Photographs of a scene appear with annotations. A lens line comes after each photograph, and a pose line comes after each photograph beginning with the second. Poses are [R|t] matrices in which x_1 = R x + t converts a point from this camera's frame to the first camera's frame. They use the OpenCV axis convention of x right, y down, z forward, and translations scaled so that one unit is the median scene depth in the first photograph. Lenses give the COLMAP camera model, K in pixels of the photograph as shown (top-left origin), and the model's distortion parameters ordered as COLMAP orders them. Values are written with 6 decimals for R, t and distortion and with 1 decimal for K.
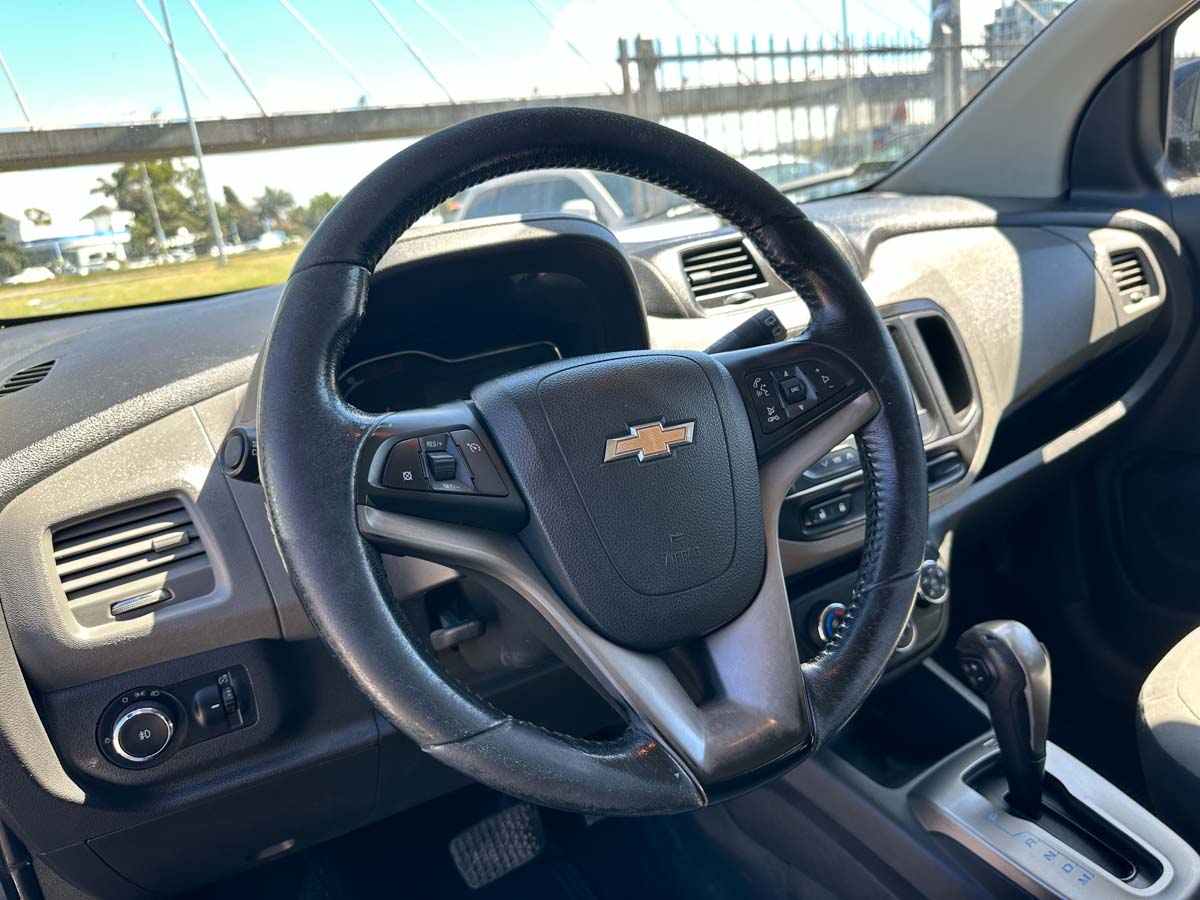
lens RADIAL K [[866.5, 0, 605.9], [0, 866.5, 443.7], [0, 0, 1]] dist [0.011203, -0.037091]
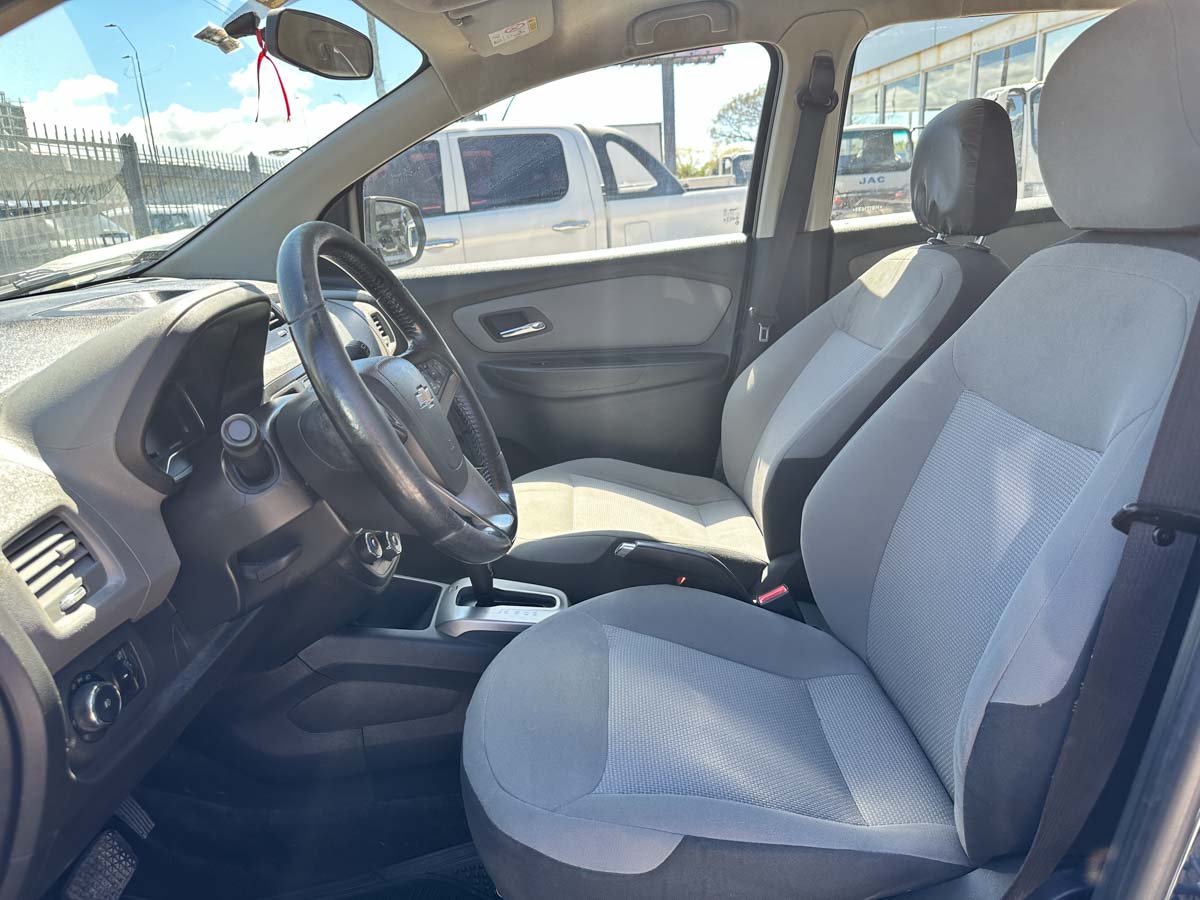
lens RADIAL K [[853.7, 0, 596.4], [0, 853.7, 447.7], [0, 0, 1]] dist [-0.005778, -0.004355]
pose [[0.490456, -0.154728, 0.857620, -0.773337], [0.235058, 0.971125, 0.040781, 0.069873], [-0.839167, 0.181589, 0.512664, -0.152212]]
